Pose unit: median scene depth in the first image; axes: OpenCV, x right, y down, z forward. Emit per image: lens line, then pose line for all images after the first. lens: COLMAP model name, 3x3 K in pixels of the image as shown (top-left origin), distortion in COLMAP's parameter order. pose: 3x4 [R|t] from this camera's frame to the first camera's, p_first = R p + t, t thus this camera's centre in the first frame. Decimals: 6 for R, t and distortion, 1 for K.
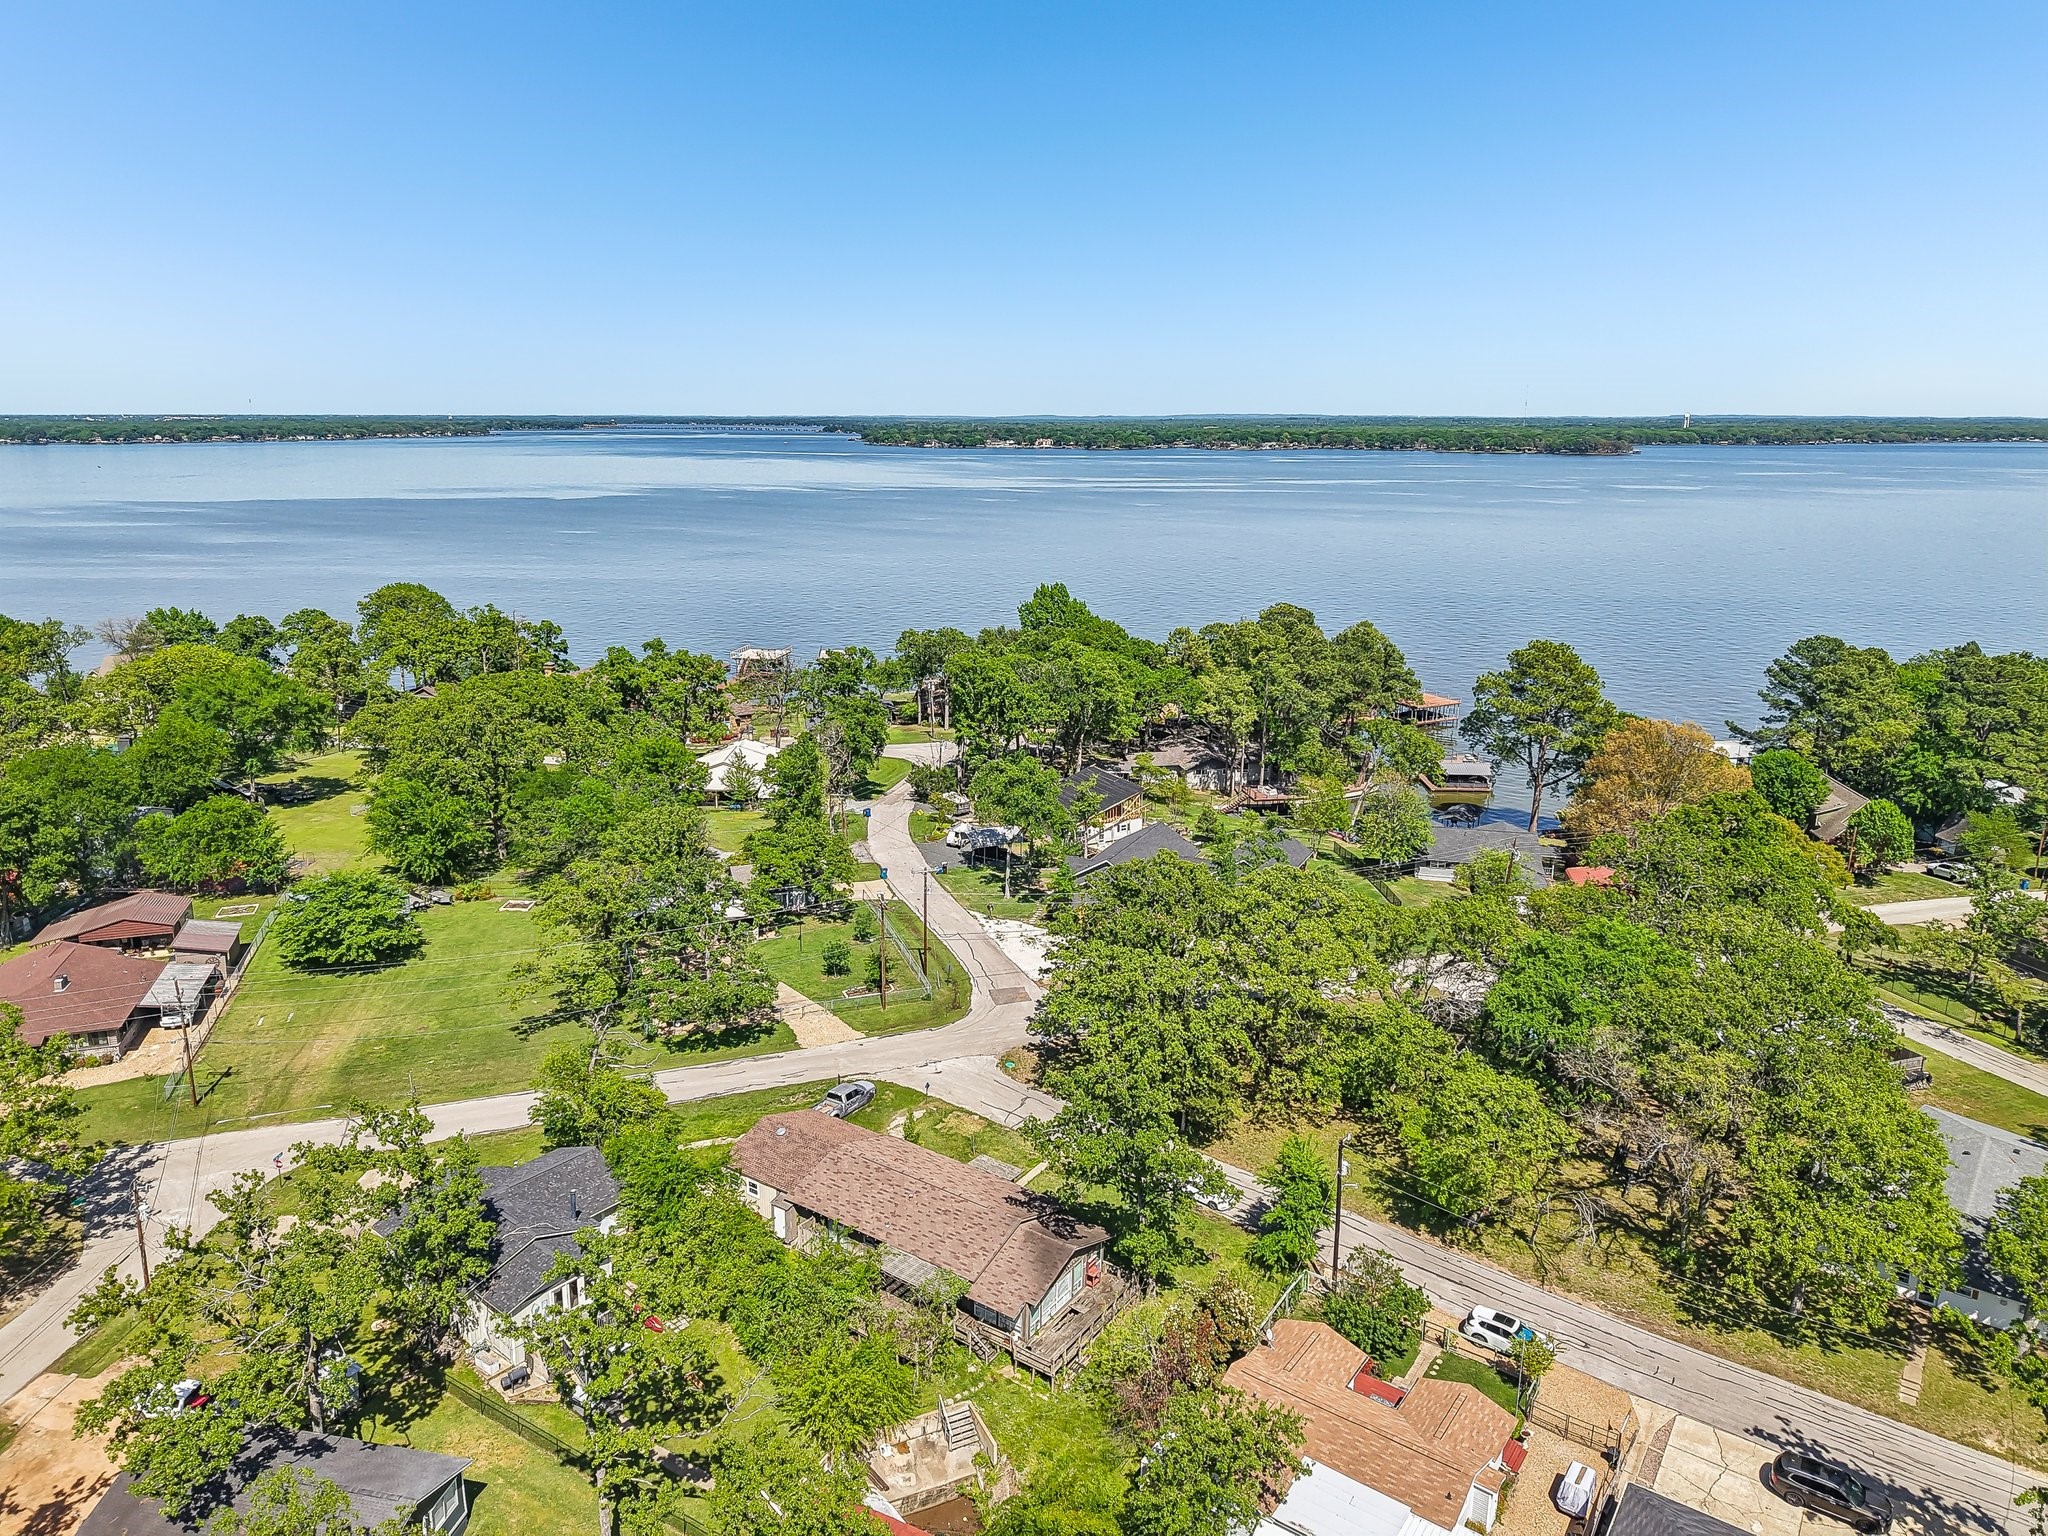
lens RADIAL K [[1403.1, 0, 1008.1], [0, 1403.1, 737.7], [0, 0, 1]] dist [0.047253, -0.058211]
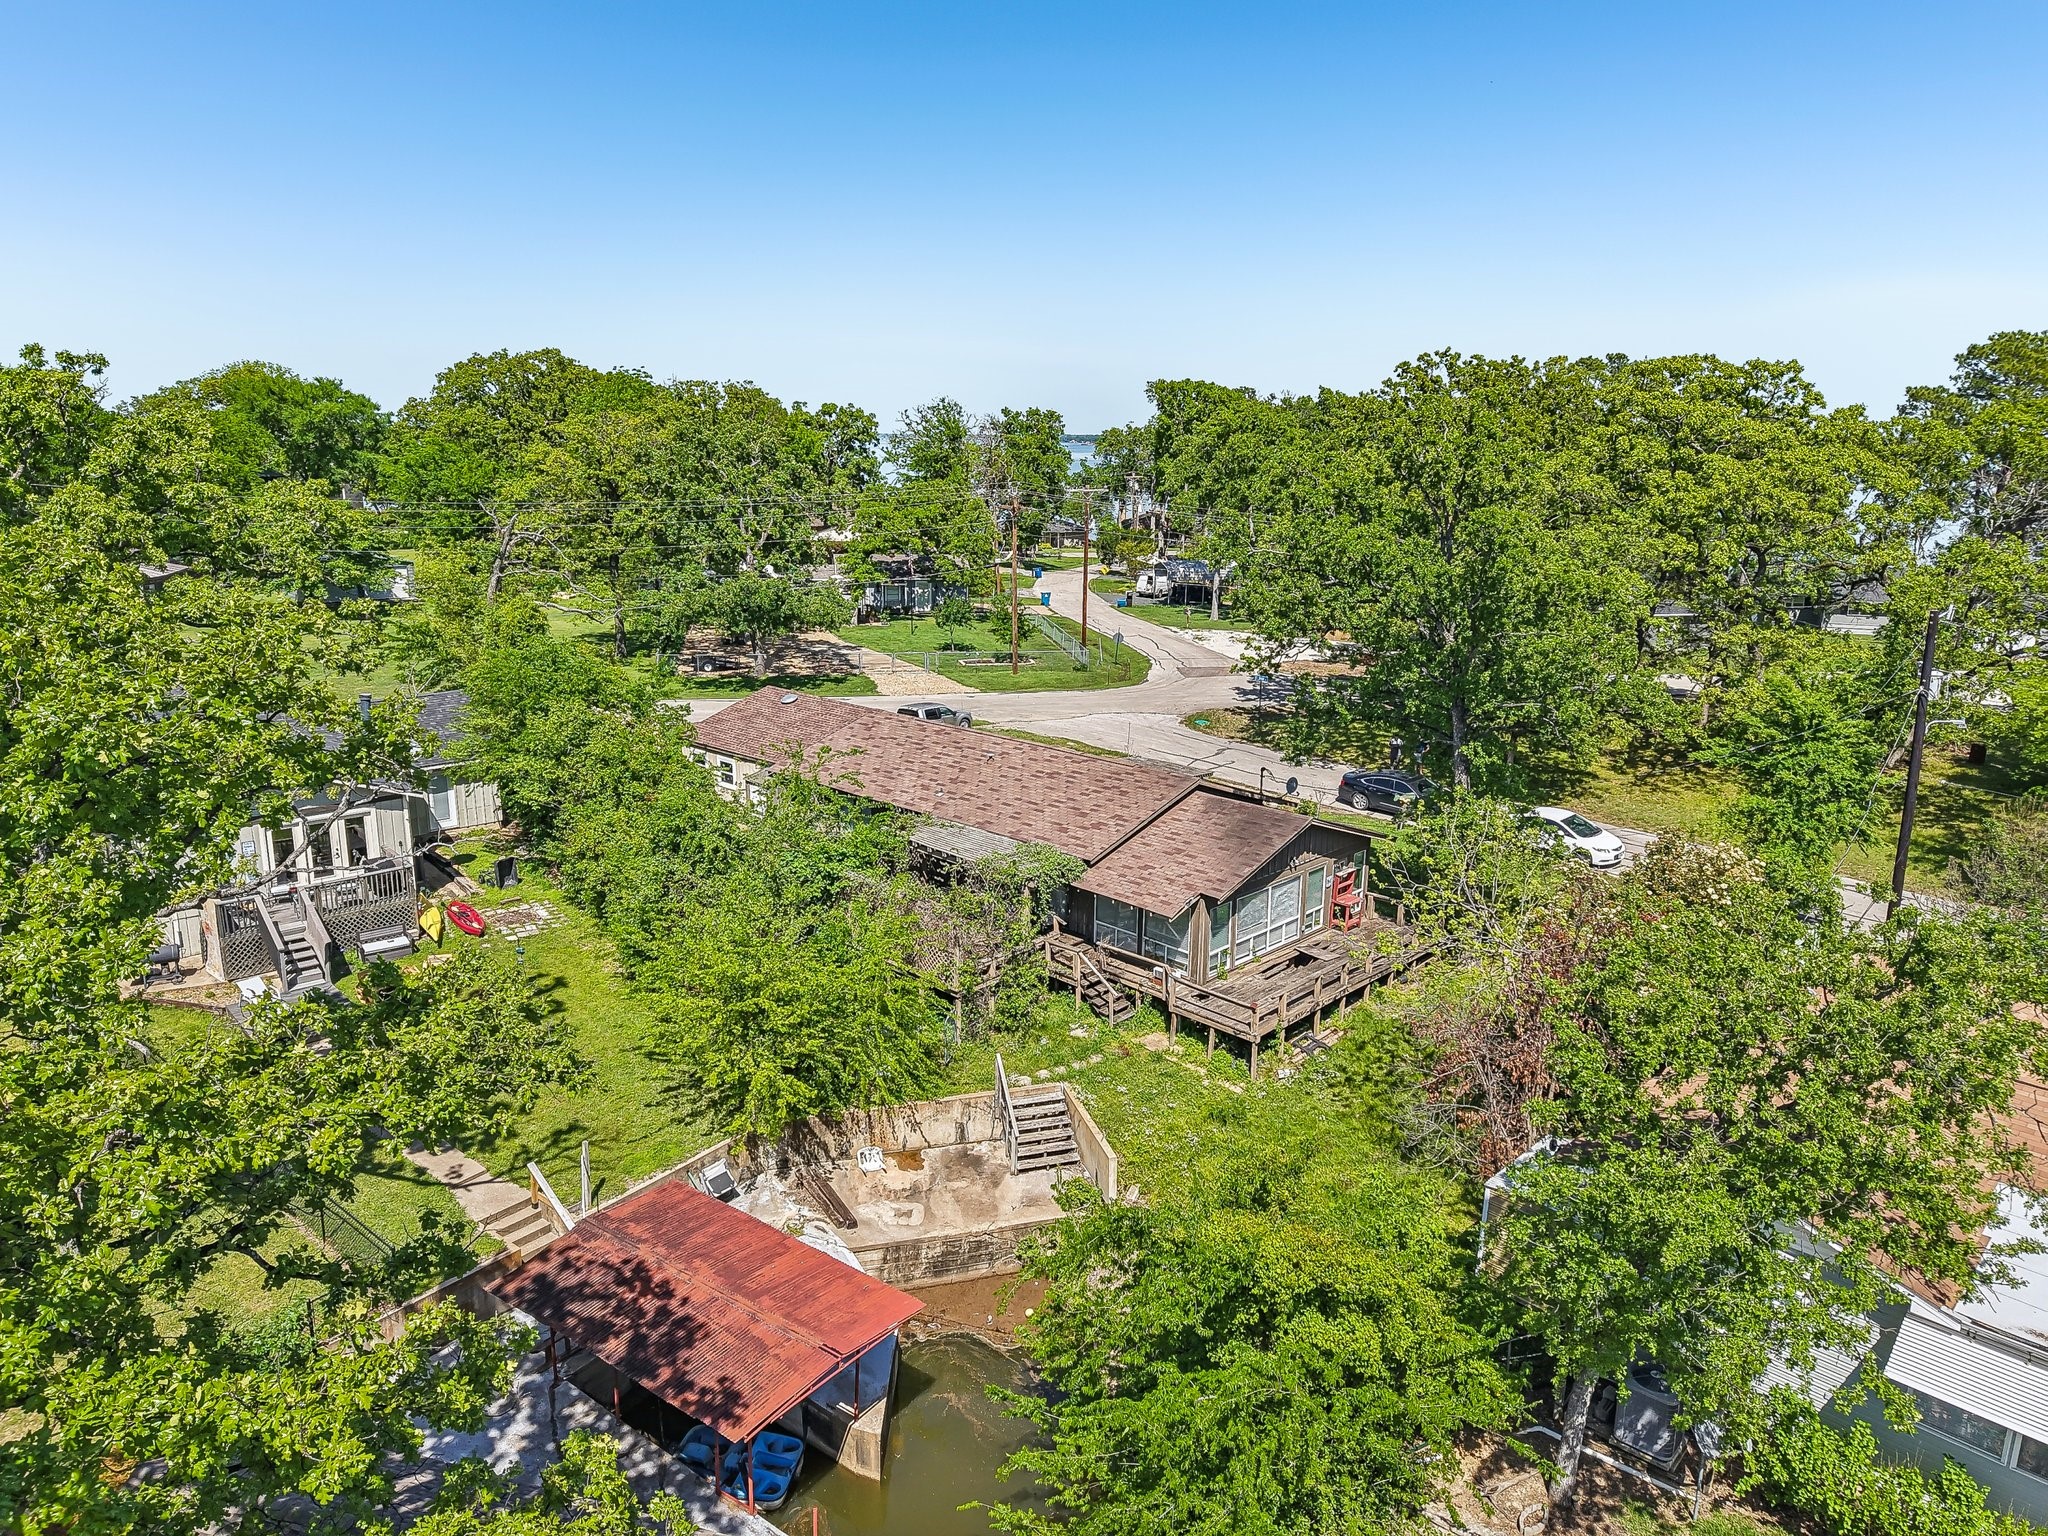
lens RADIAL K [[1403.1, 0, 1008.1], [0, 1403.1, 737.7], [0, 0, 1]] dist [0.047253, -0.058211]
pose [[0.986929, 0.034334, -0.157454, 0.016520], [-0.037224, 0.999188, -0.015445, 0.284504], [0.156796, 0.021105, 0.987406, 0.427654]]
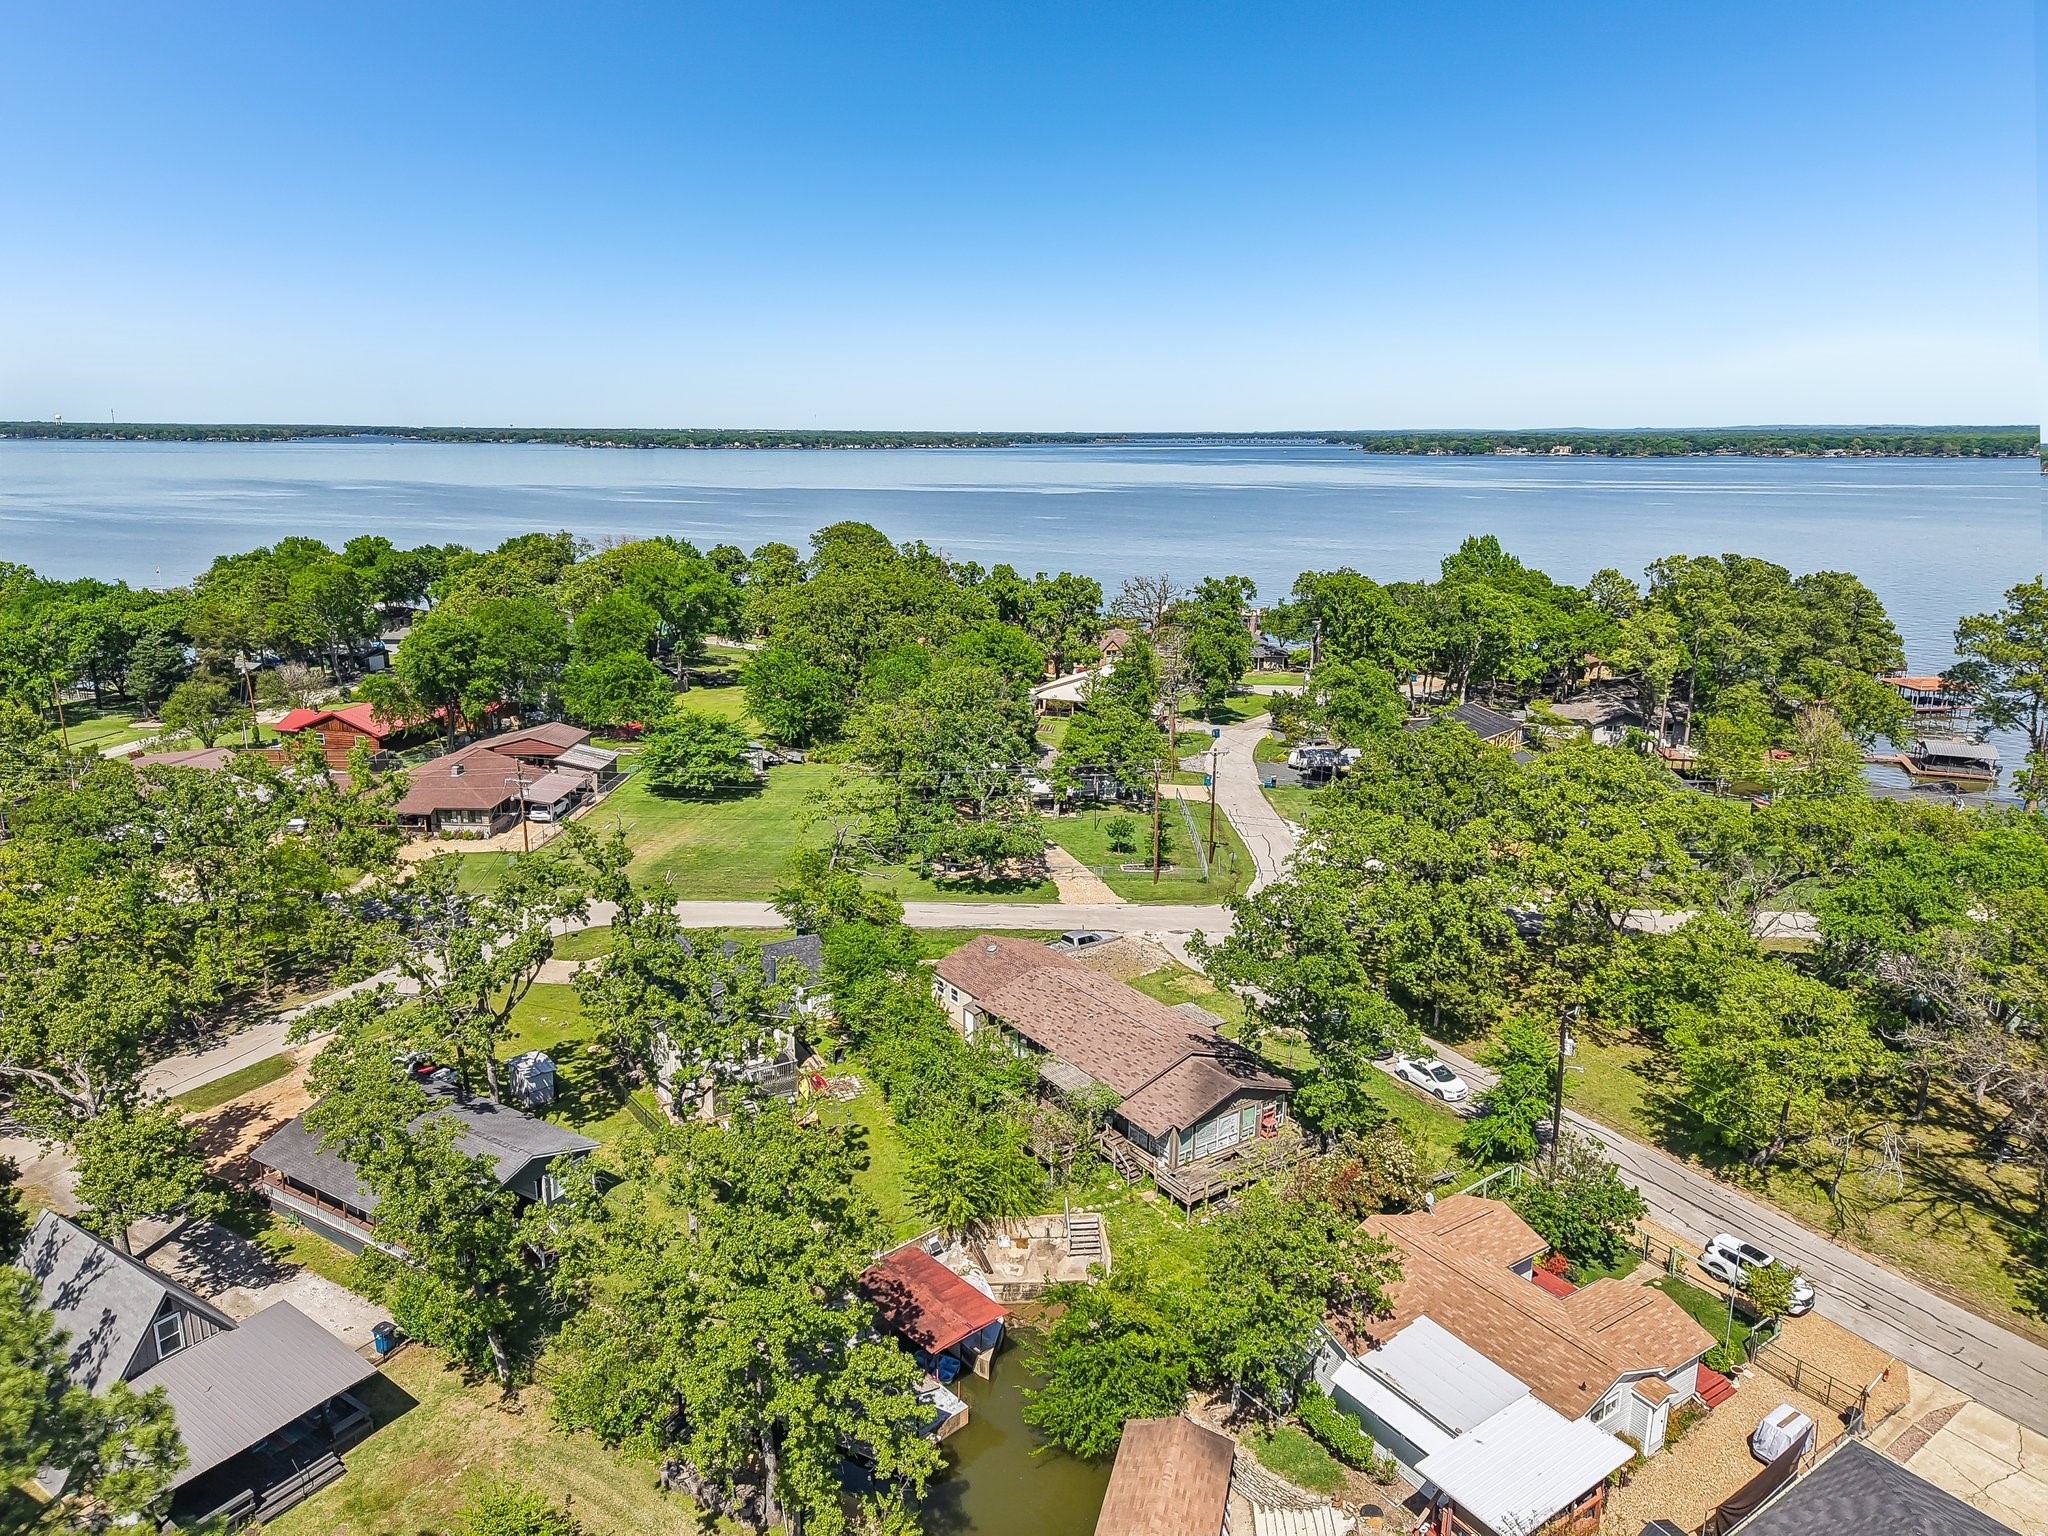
lens RADIAL K [[1403.1, 0, 1008.1], [0, 1403.1, 737.7], [0, 0, 1]] dist [0.047253, -0.058211]
pose [[0.938227, 0.077234, -0.337292, 0.161659], [-0.082125, 0.996622, -0.000234, 0.122518], [0.336135, 0.027920, 0.941400, 0.065990]]
